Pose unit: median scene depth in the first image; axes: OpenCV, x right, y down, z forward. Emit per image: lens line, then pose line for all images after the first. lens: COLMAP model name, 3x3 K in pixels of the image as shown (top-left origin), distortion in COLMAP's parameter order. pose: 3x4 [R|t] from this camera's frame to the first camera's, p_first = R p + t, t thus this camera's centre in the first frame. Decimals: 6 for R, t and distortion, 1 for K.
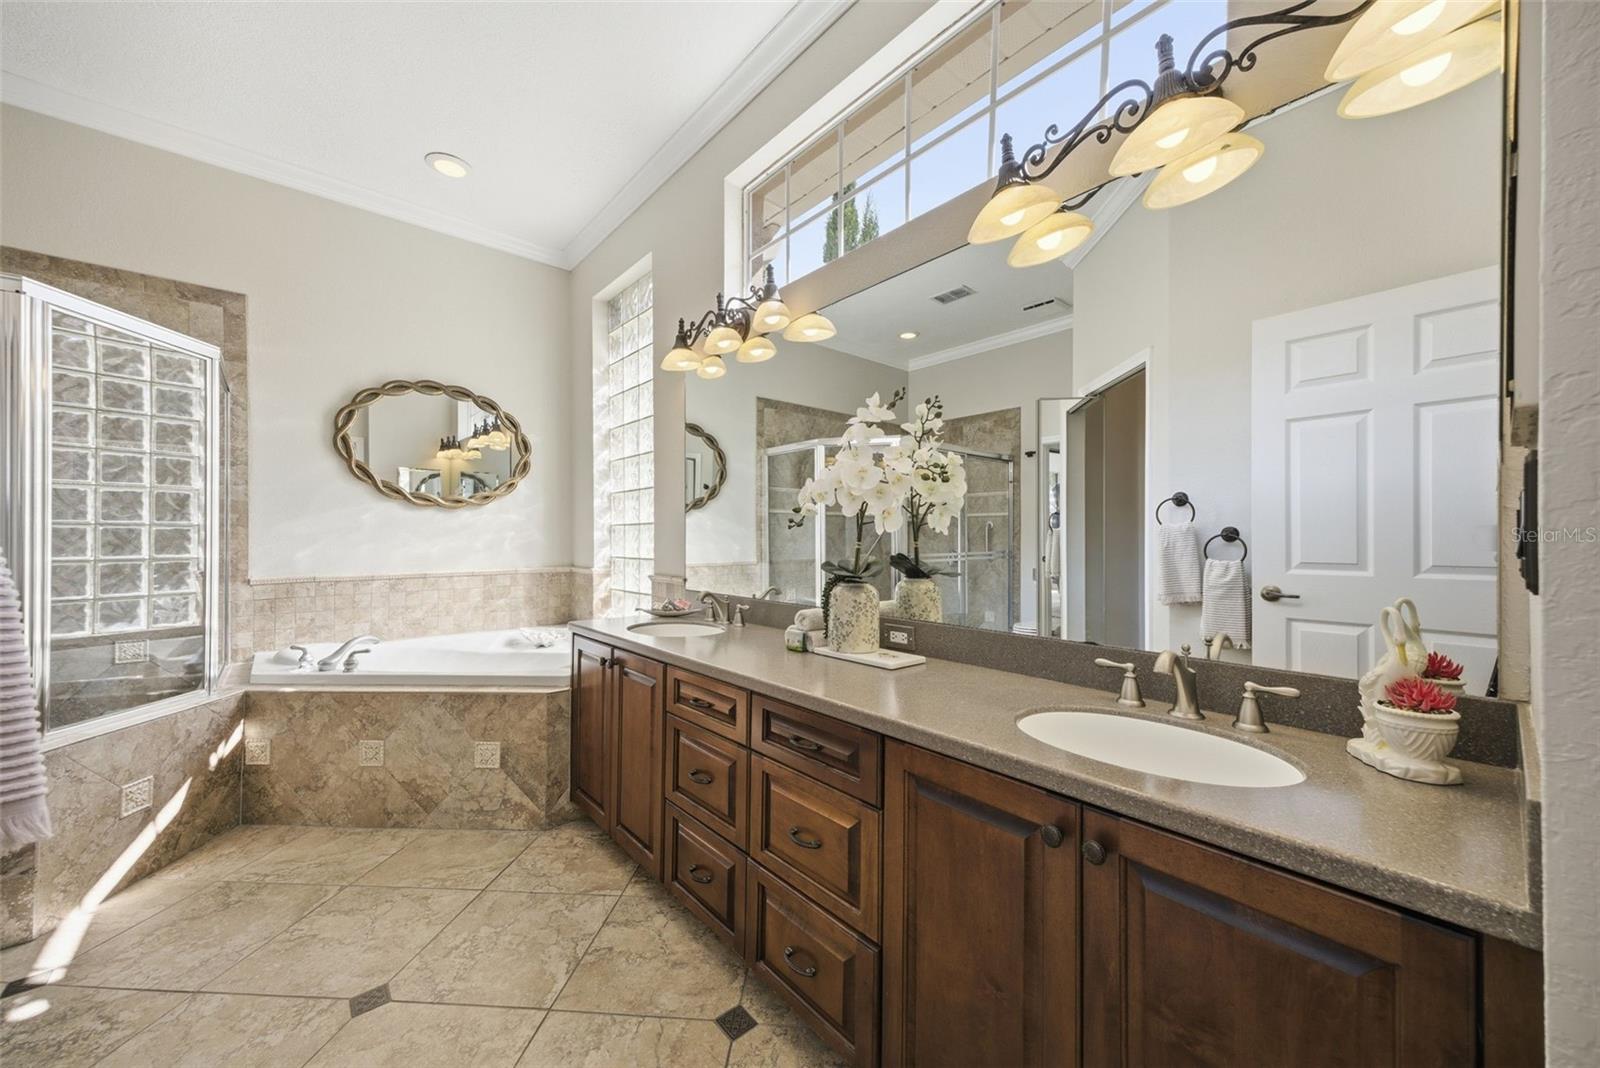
lens RADIAL K [[591.6, 0, 790.7], [0, 591.6, 536.0], [0, 0, 1]] dist [0.016846, -0.001117]
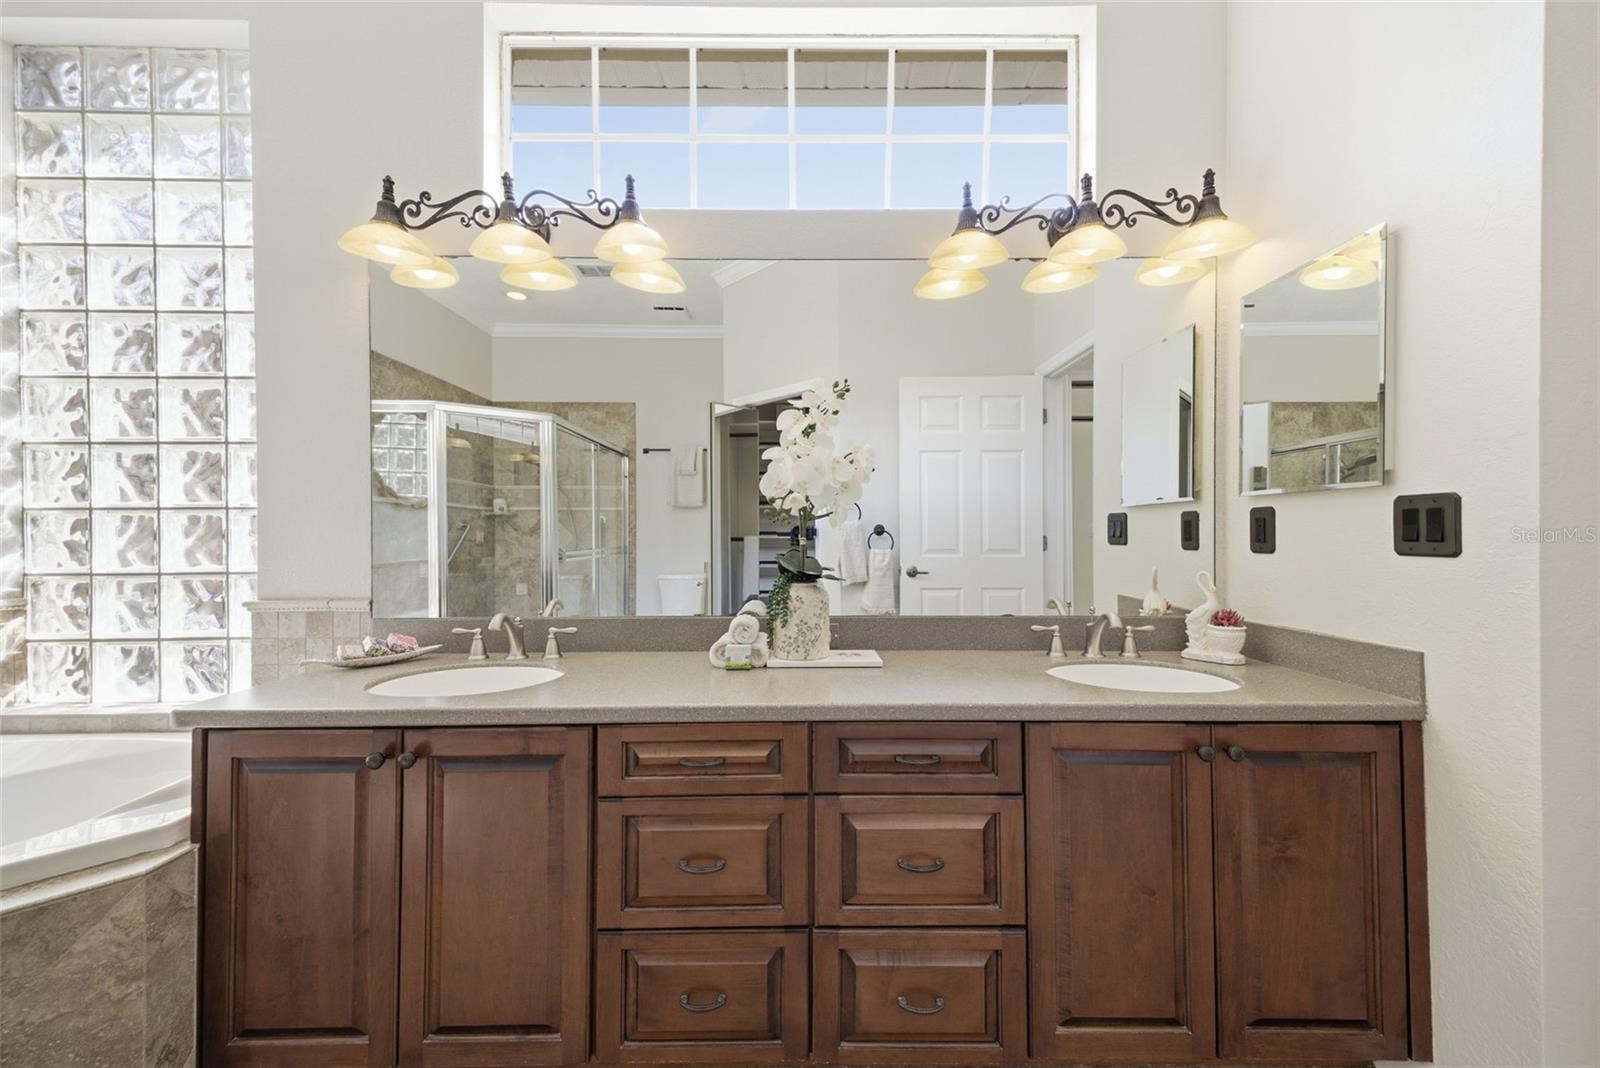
lens RADIAL K [[591.6, 0, 798.3], [0, 591.6, 532.6], [0, 0, 1]] dist [0.016846, -0.001117]
pose [[0.641712, -0.000529, 0.766945, -0.445095], [-0.000800, 0.999999, 0.001359, 0.001052], [-0.766945, -0.001485, 0.641711, 0.314607]]
